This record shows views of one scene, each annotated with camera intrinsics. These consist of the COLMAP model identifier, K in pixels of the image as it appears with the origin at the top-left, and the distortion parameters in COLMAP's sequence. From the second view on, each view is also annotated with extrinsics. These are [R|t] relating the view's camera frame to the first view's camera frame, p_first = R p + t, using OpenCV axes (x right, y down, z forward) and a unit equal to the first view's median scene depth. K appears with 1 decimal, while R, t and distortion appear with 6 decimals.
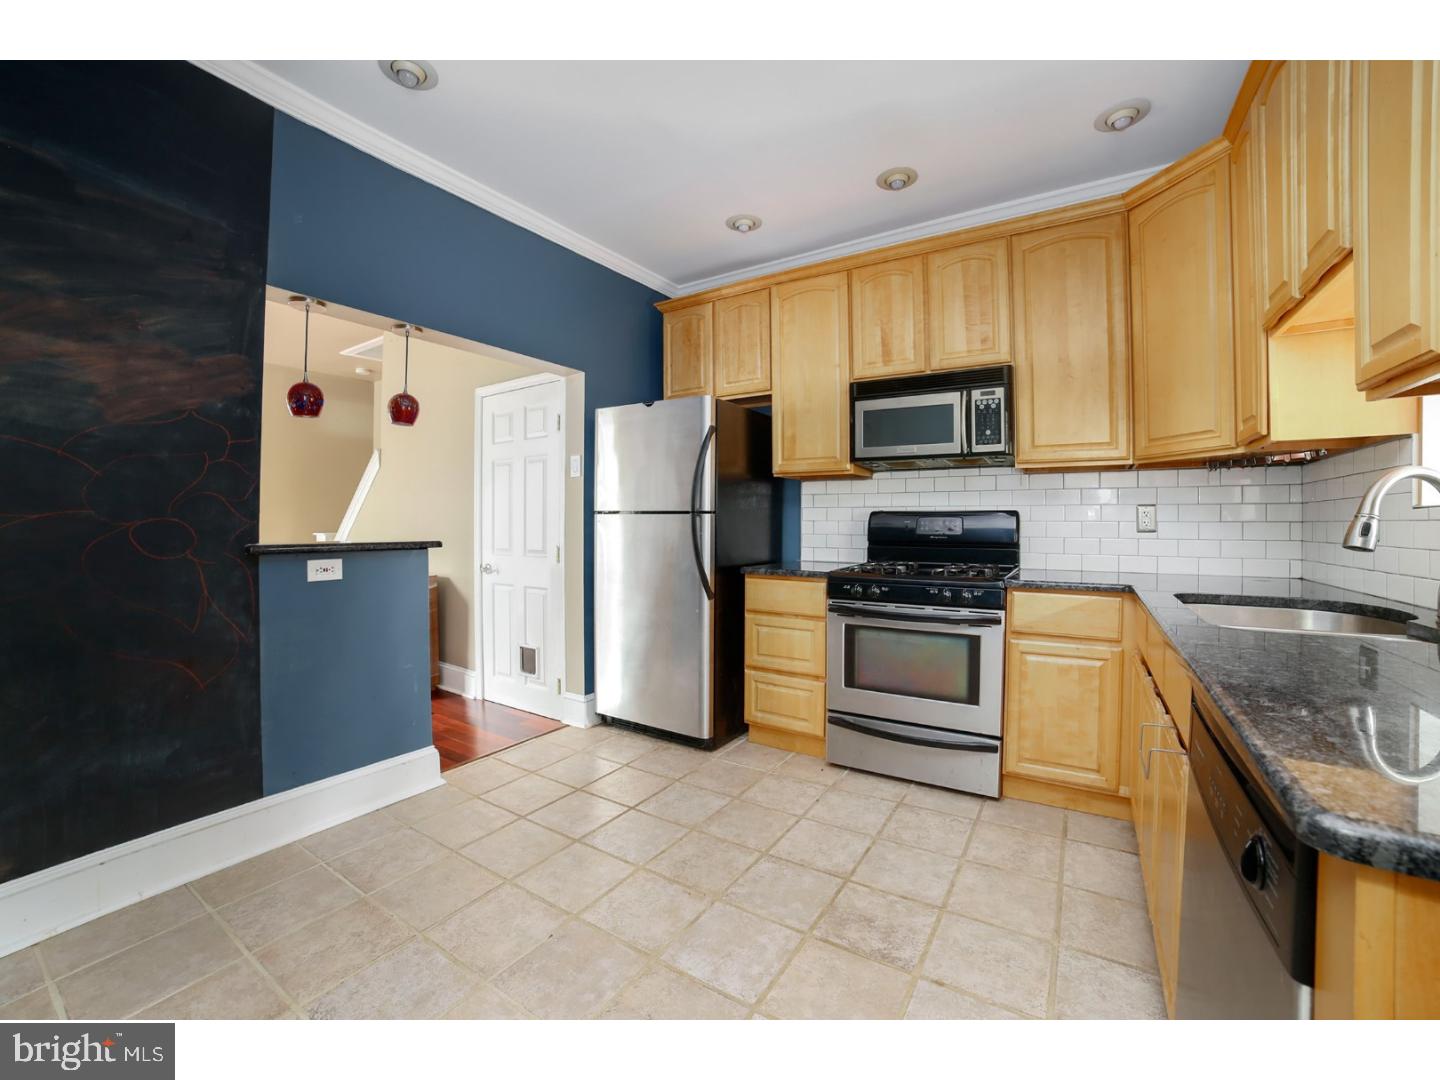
lens RADIAL K [[587.1, 0, 725.0], [0, 587.1, 537.3], [0, 0, 1]] dist [-0.105225, 0.036912]
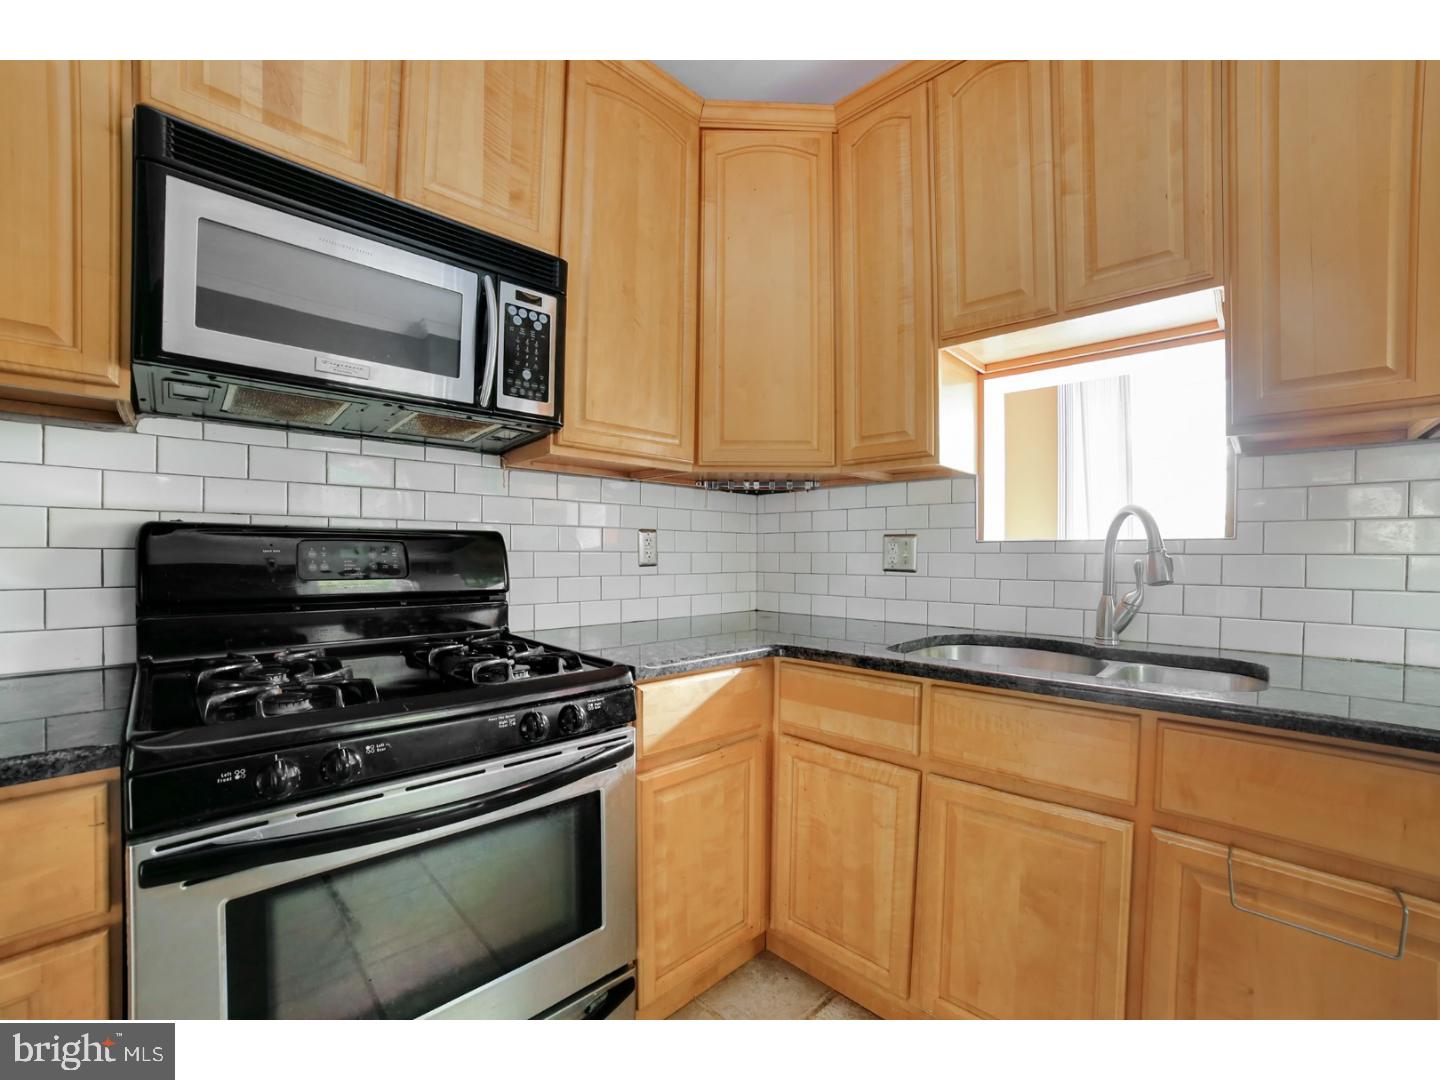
lens RADIAL K [[587.1, 0, 725.0], [0, 587.1, 537.3], [0, 0, 1]] dist [-0.105225, 0.036912]
pose [[0.210290, 0.023604, 0.977354, 0.008565], [0.020293, 0.999388, -0.028502, -0.023399], [-0.977428, 0.025827, 0.209682, 0.730442]]
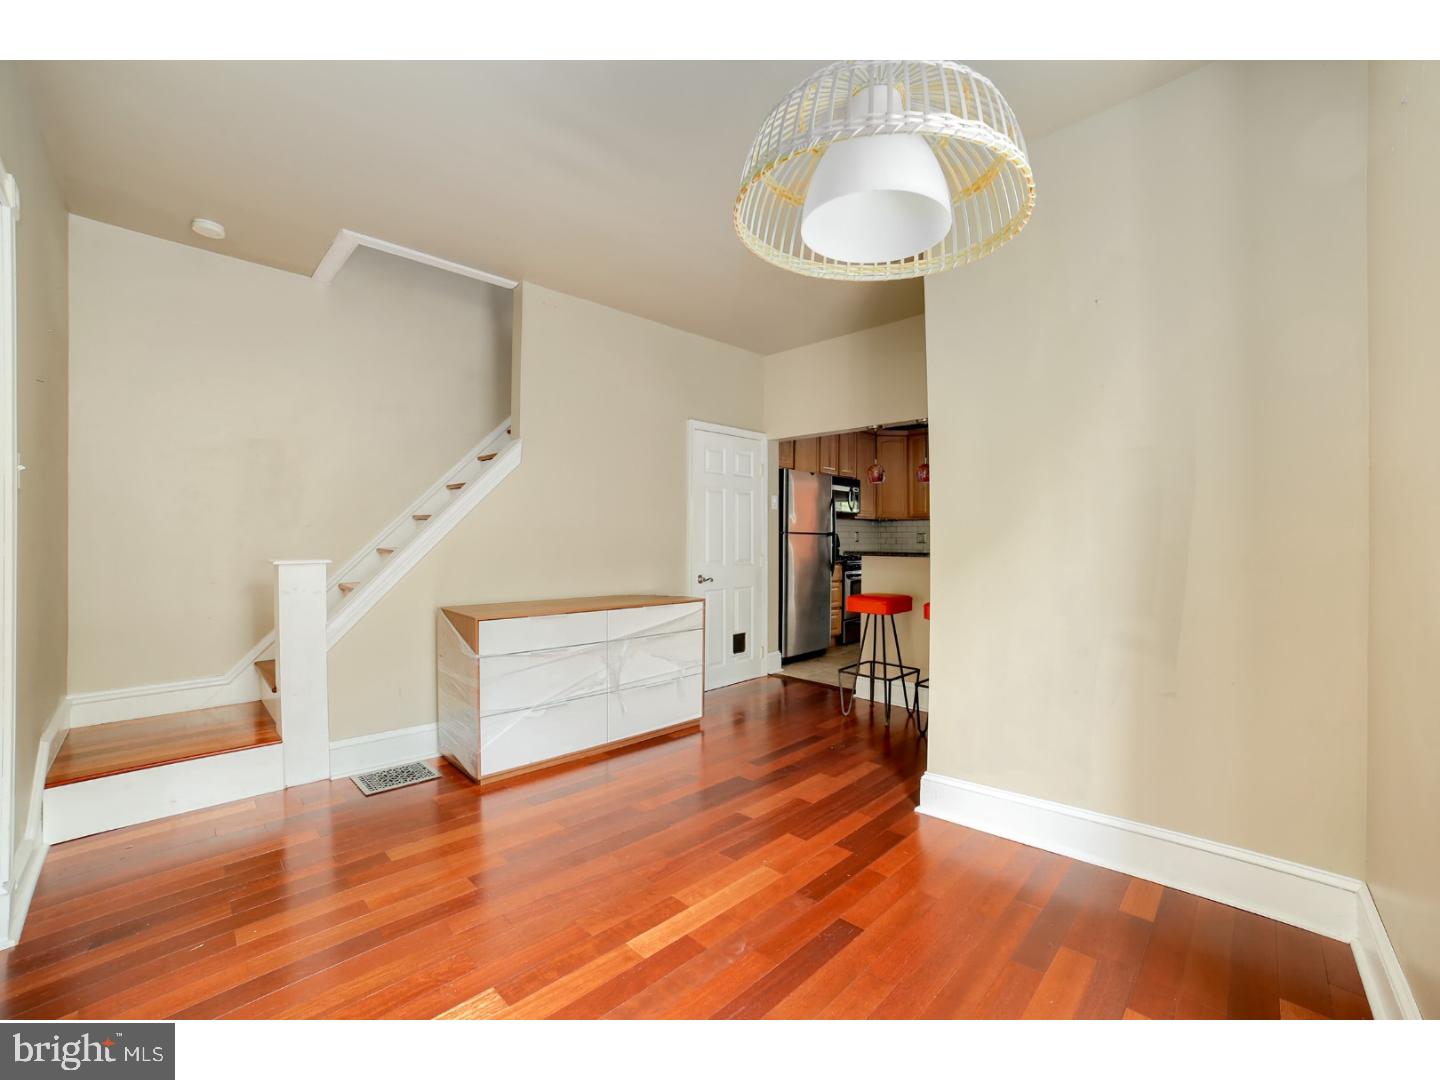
lens RADIAL K [[587.1, 0, 725.0], [0, 587.1, 537.3], [0, 0, 1]] dist [-0.105225, 0.036912]
pose [[0.199836, -0.002945, 0.979825, -2.299102], [0.015921, 0.999873, -0.000242, -0.039933], [-0.979700, 0.015648, 0.199857, 1.056492]]
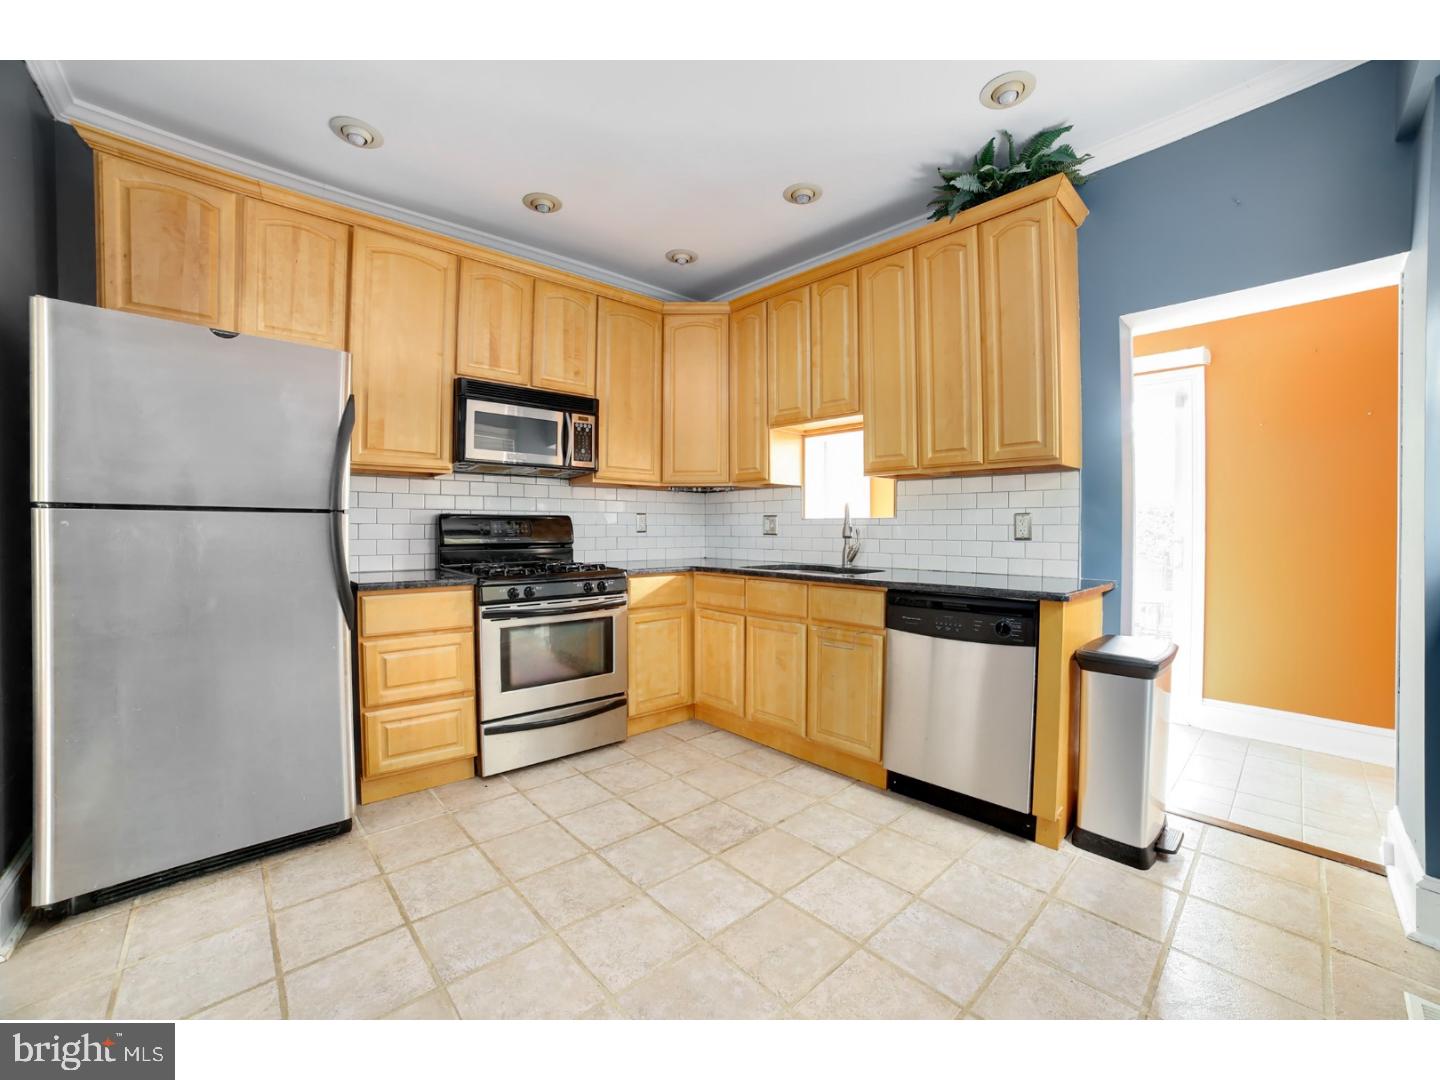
lens RADIAL K [[587.1, 0, 725.0], [0, 587.1, 537.3], [0, 0, 1]] dist [-0.105225, 0.036912]
pose [[0.258437, -0.018181, 0.965857, -0.657337], [0.016660, 0.999758, 0.014361, -0.013406], [-0.965884, 0.012380, 0.258677, 0.393866]]
